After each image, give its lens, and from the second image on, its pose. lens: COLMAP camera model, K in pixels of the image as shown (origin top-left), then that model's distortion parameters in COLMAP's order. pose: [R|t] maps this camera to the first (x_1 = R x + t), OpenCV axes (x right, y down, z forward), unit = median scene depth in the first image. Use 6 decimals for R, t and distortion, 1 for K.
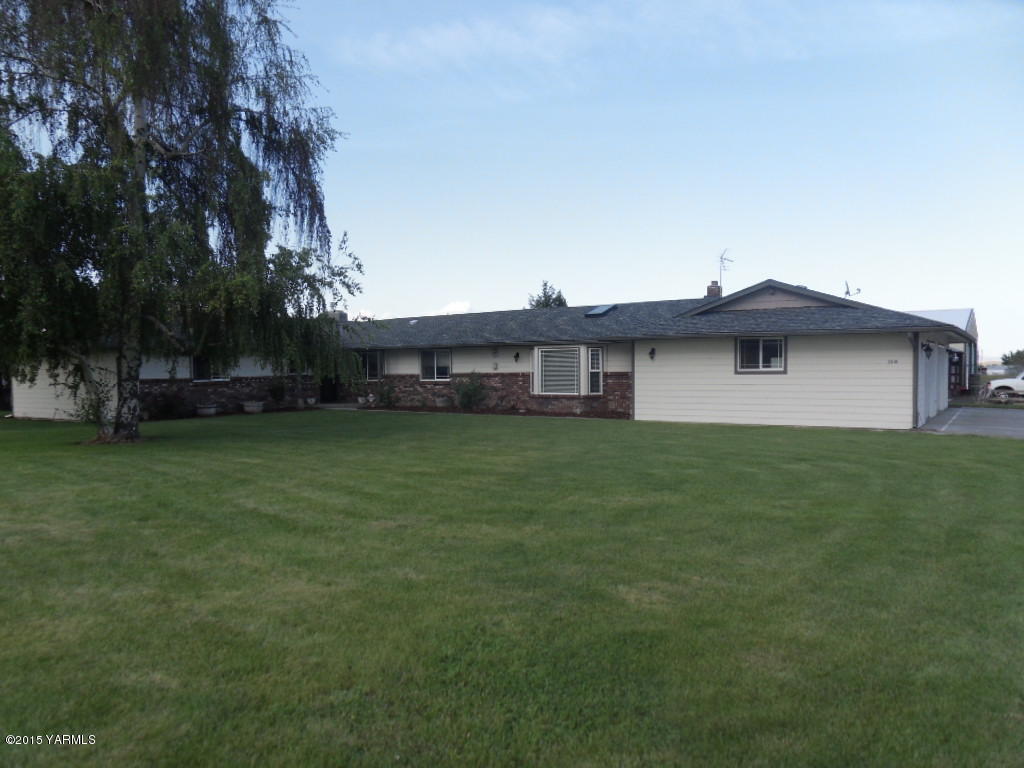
lens RADIAL K [[734.8, 0, 509.9], [0, 734.8, 386.3], [0, 0, 1]] dist [-0.013721, 0.001724]
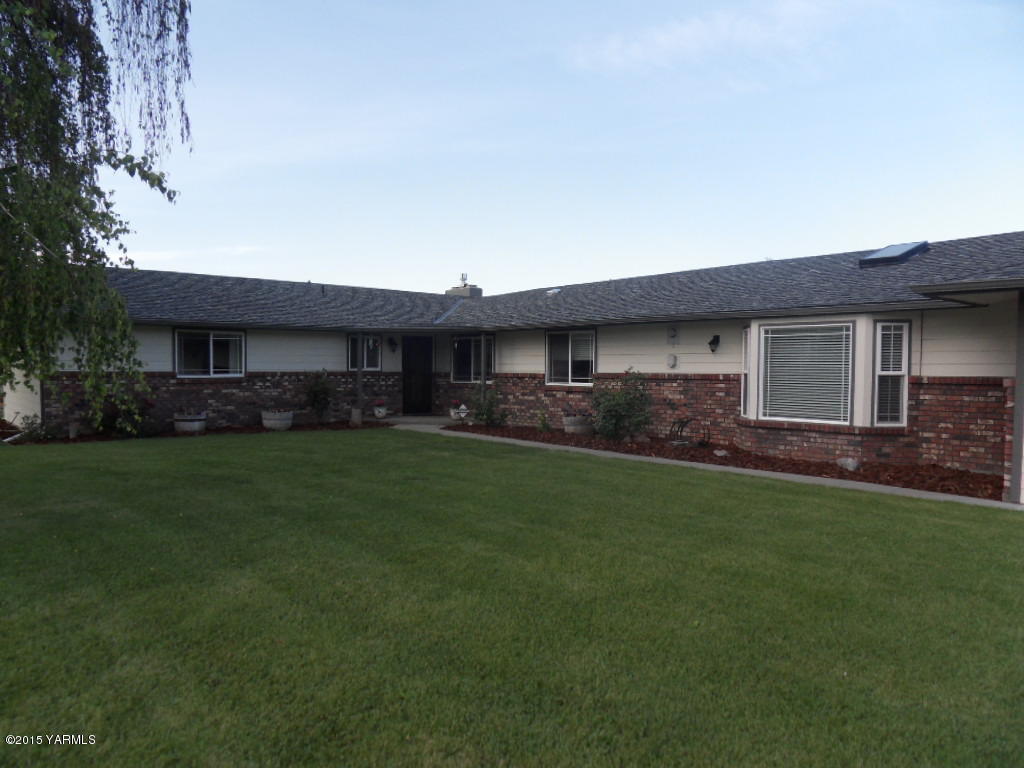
lens RADIAL K [[734.8, 0, 515.4], [0, 734.8, 391.0], [0, 0, 1]] dist [-0.013721, 0.001724]
pose [[0.962225, 0.027651, -0.270846, 0.015463], [-0.026251, 0.999617, 0.008791, -0.007778], [0.270985, -0.001349, 0.962582, 0.470164]]
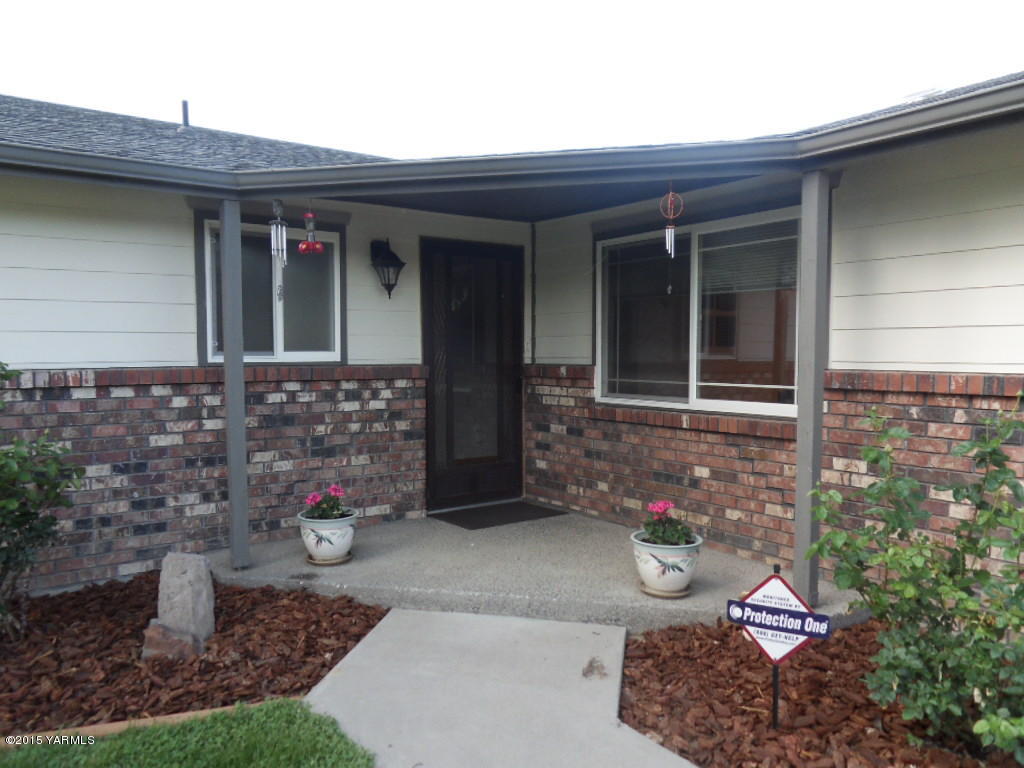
lens RADIAL K [[734.8, 0, 510.6], [0, 734.8, 387.1], [0, 0, 1]] dist [-0.013721, 0.001724]
pose [[0.943208, 0.029816, -0.330862, -0.207277], [-0.019161, 0.999189, 0.035420, -0.019138], [0.331650, -0.027069, 0.943014, 0.974002]]
